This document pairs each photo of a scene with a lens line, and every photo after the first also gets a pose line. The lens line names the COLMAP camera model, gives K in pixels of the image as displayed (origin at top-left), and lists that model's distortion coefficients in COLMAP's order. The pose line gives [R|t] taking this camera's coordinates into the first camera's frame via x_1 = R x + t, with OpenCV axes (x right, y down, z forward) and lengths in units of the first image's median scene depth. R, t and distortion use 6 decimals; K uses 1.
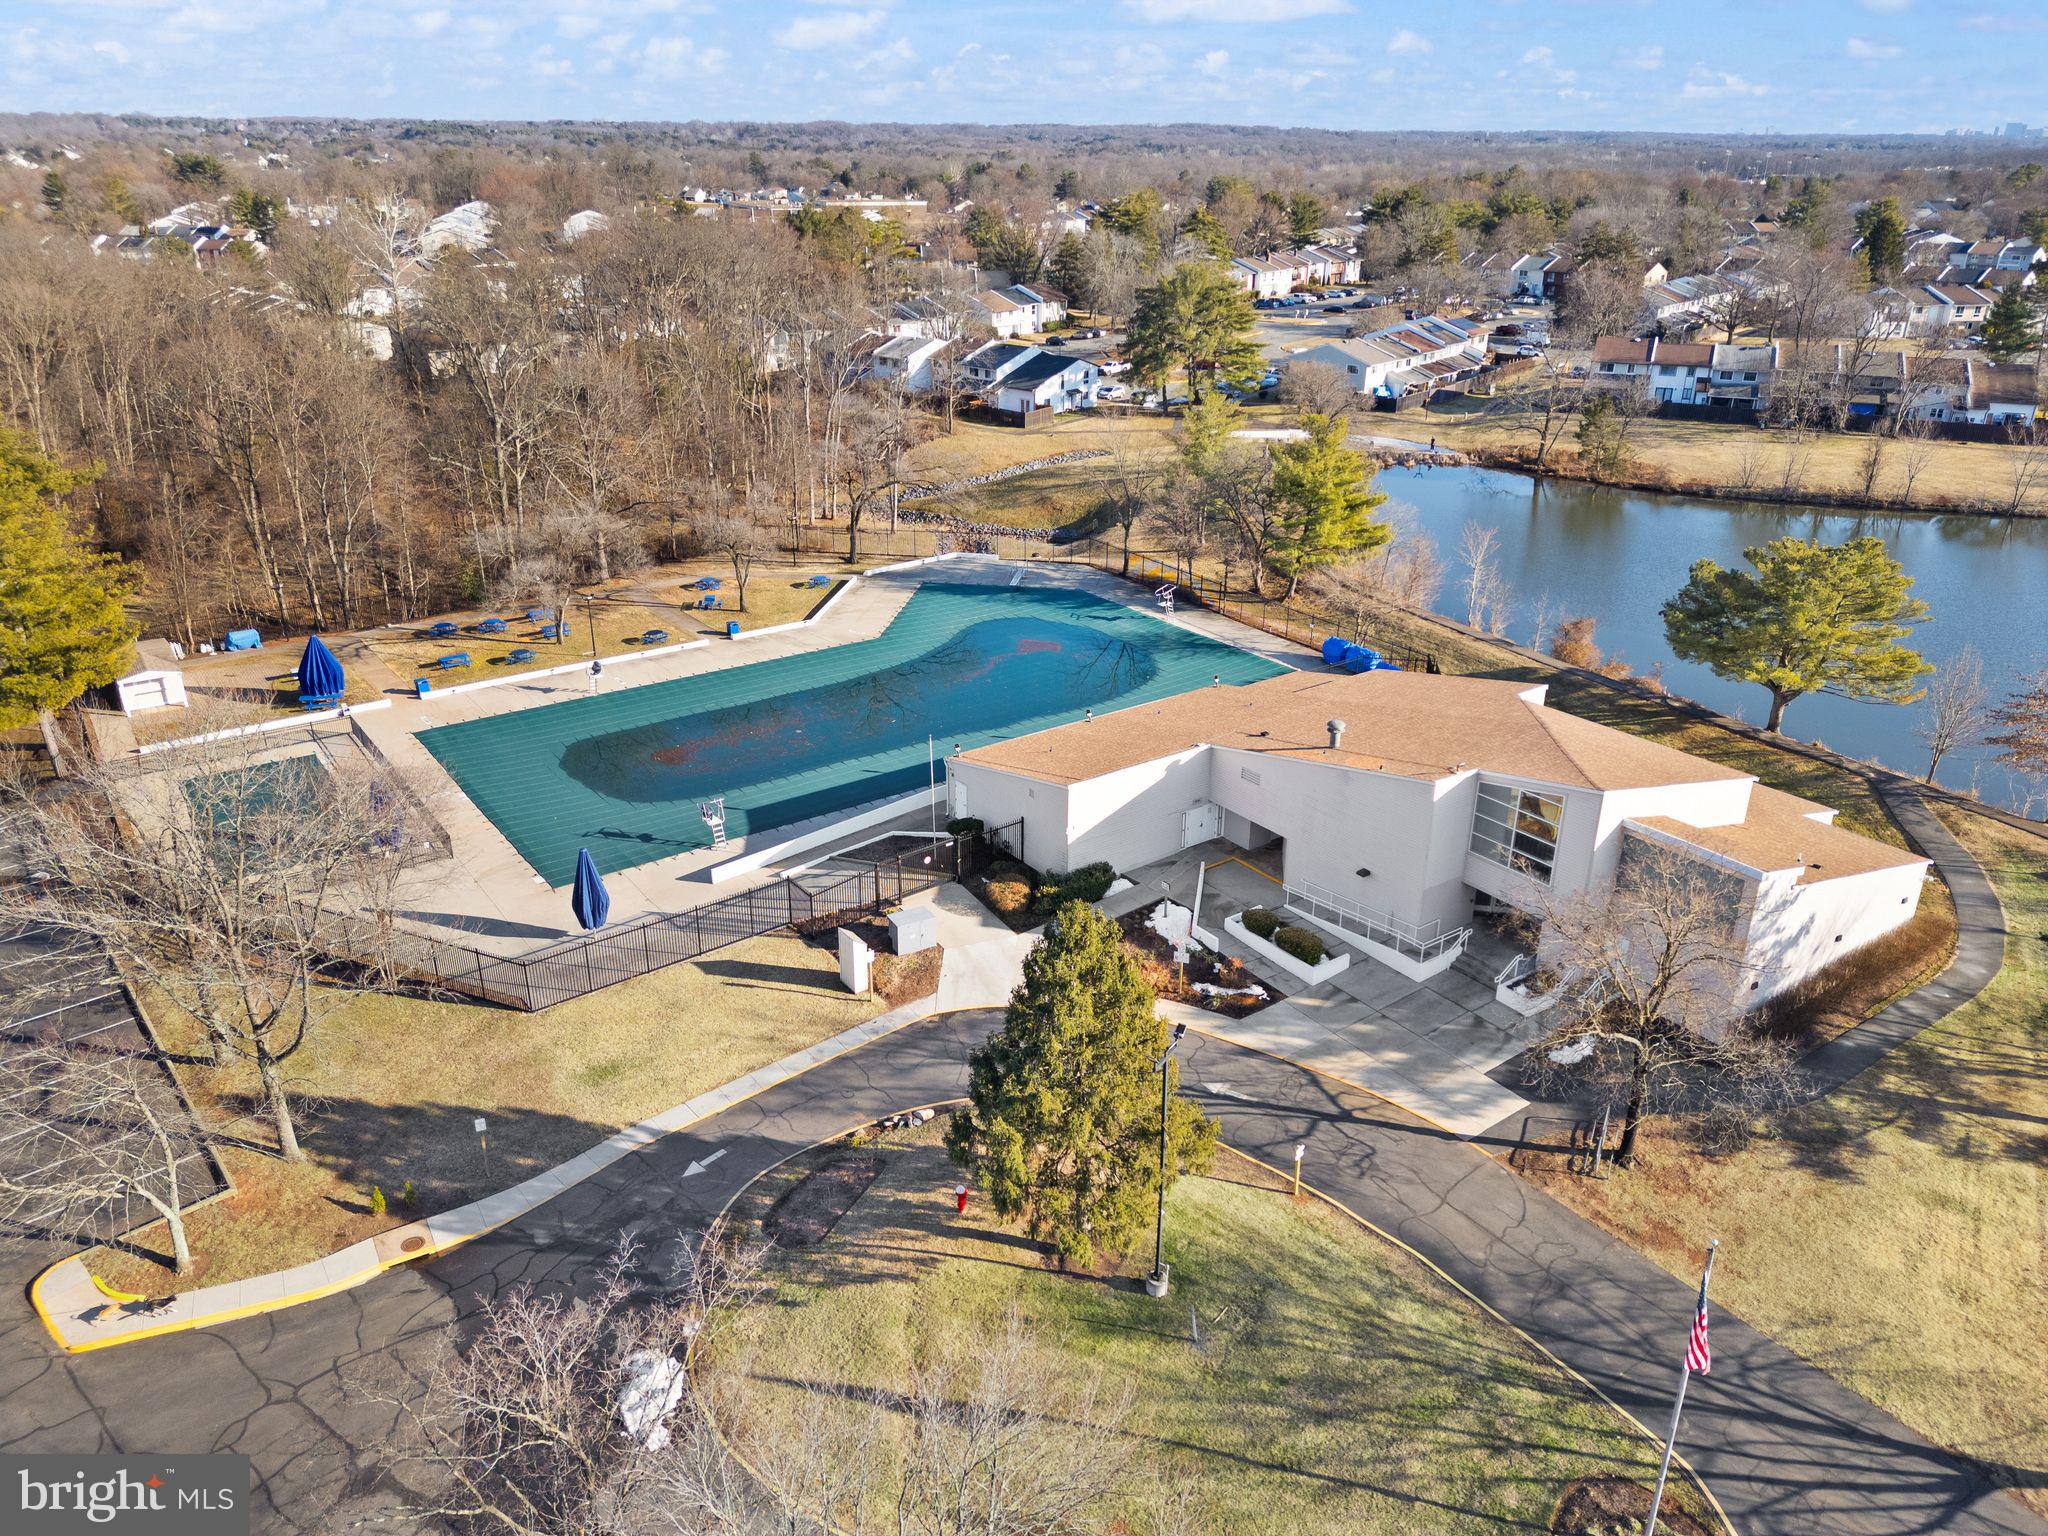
lens RADIAL K [[1460.7, 0, 1027.3], [0, 1460.7, 766.4], [0, 0, 1]] dist [0.069253, -0.069668]
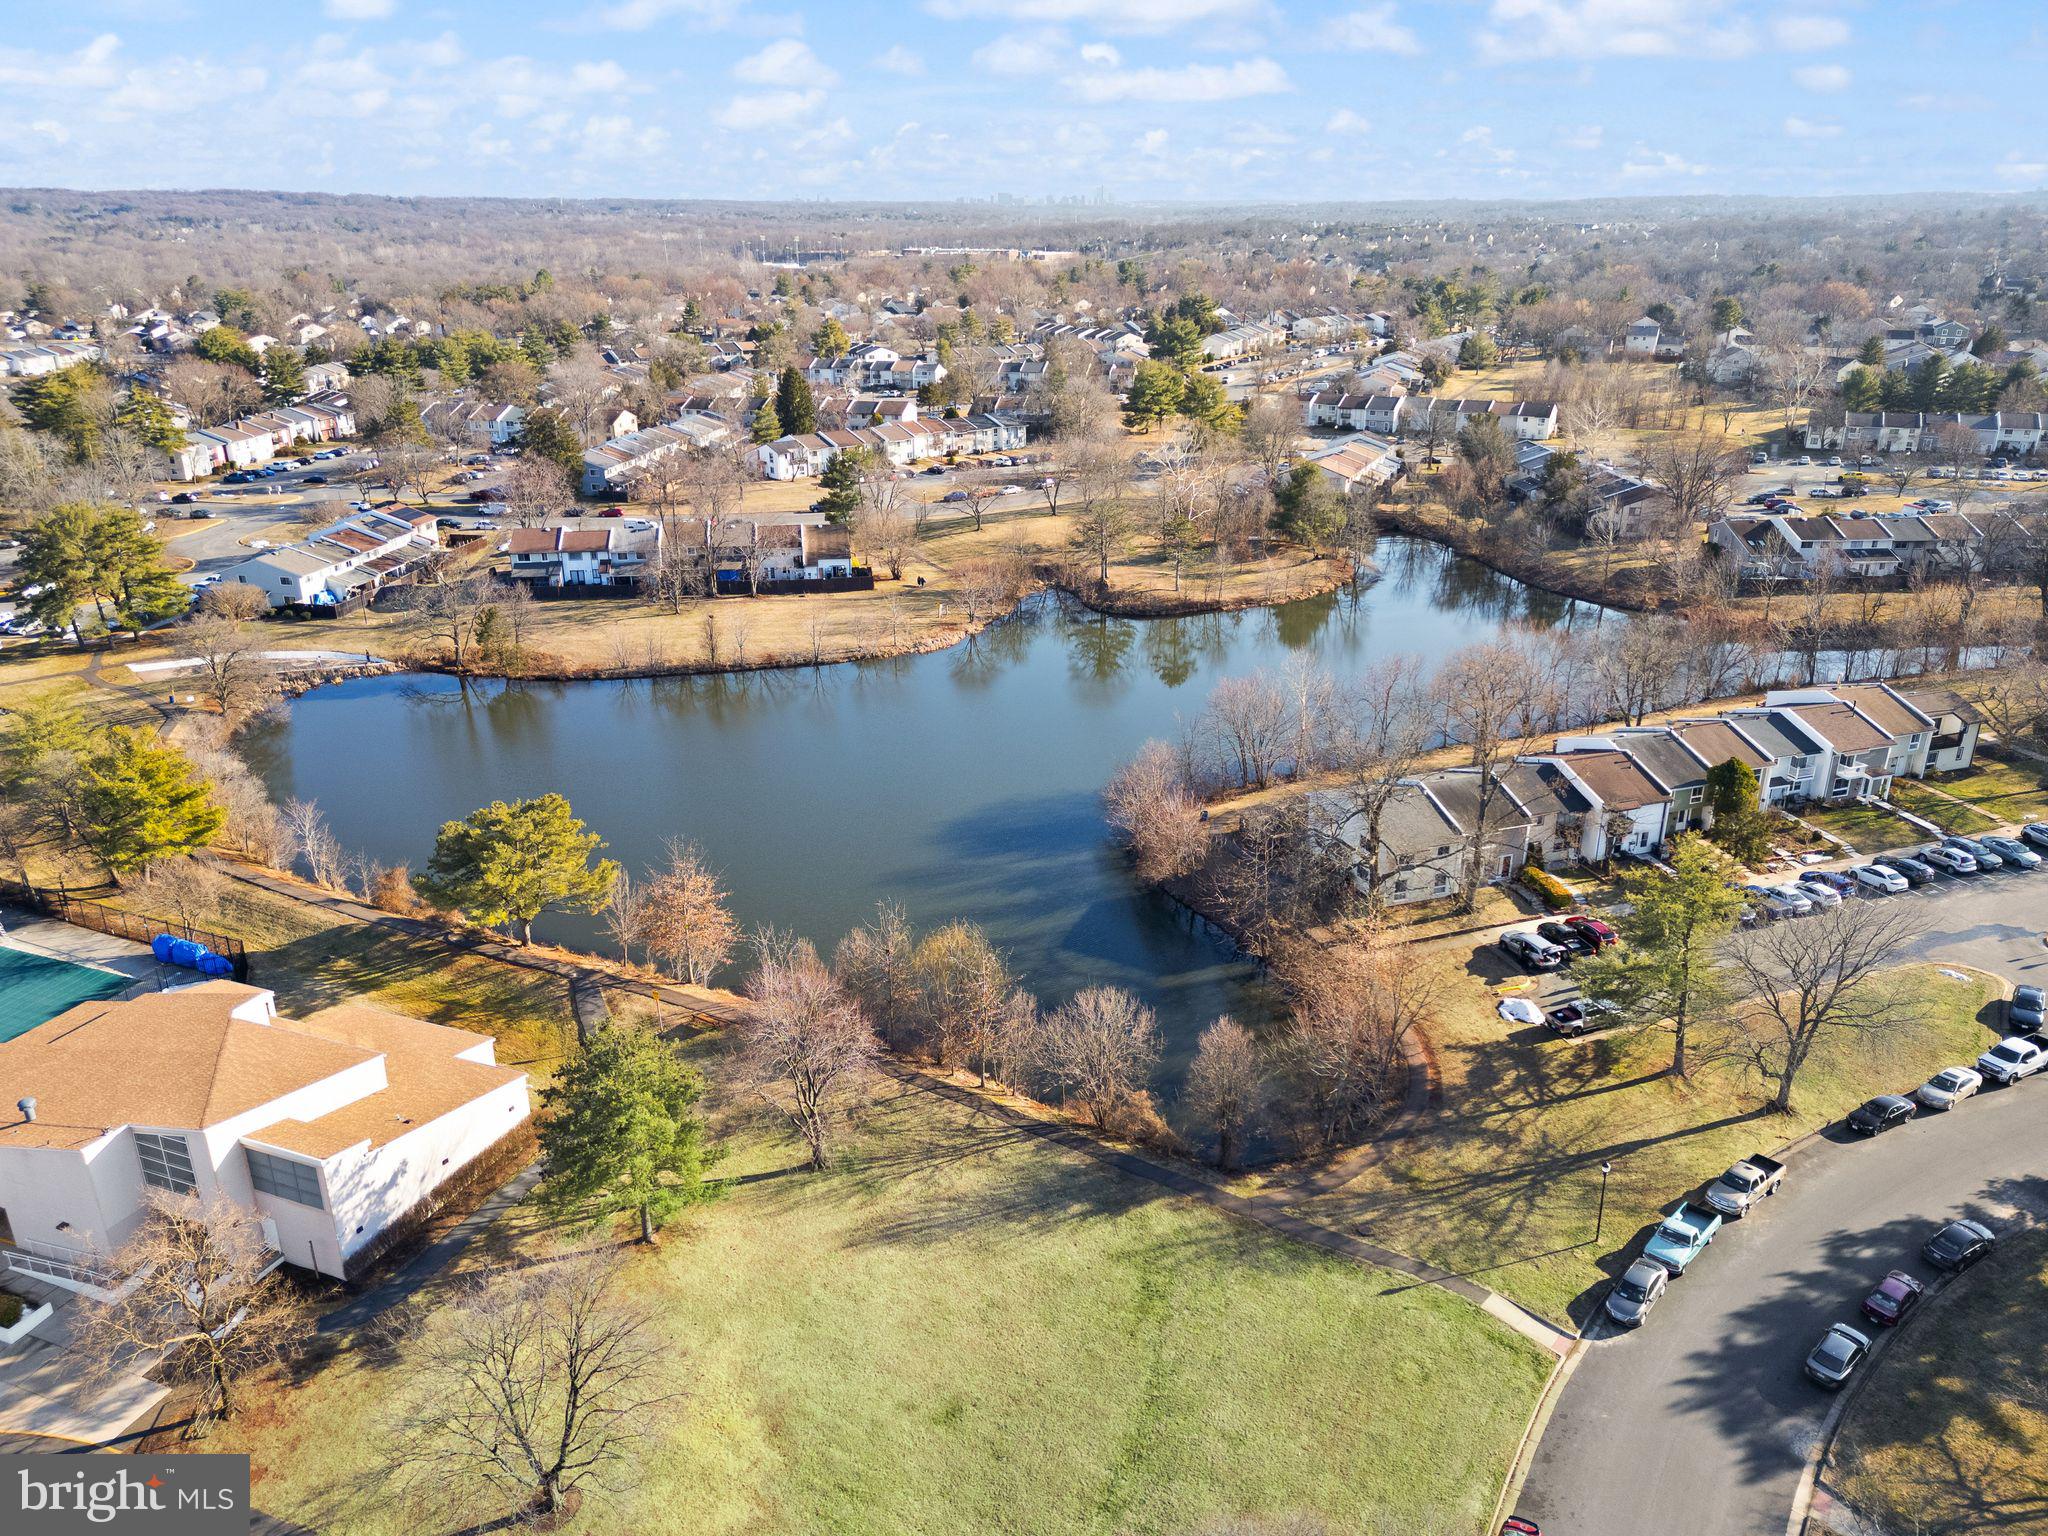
lens RADIAL K [[1460.7, 0, 1027.3], [0, 1460.7, 766.4], [0, 0, 1]] dist [0.069253, -0.069668]
pose [[0.839118, -0.197428, 0.506856, 0.115172], [0.221221, 0.975129, 0.013588, -0.044802], [-0.496932, 0.100725, 0.861924, -0.158500]]
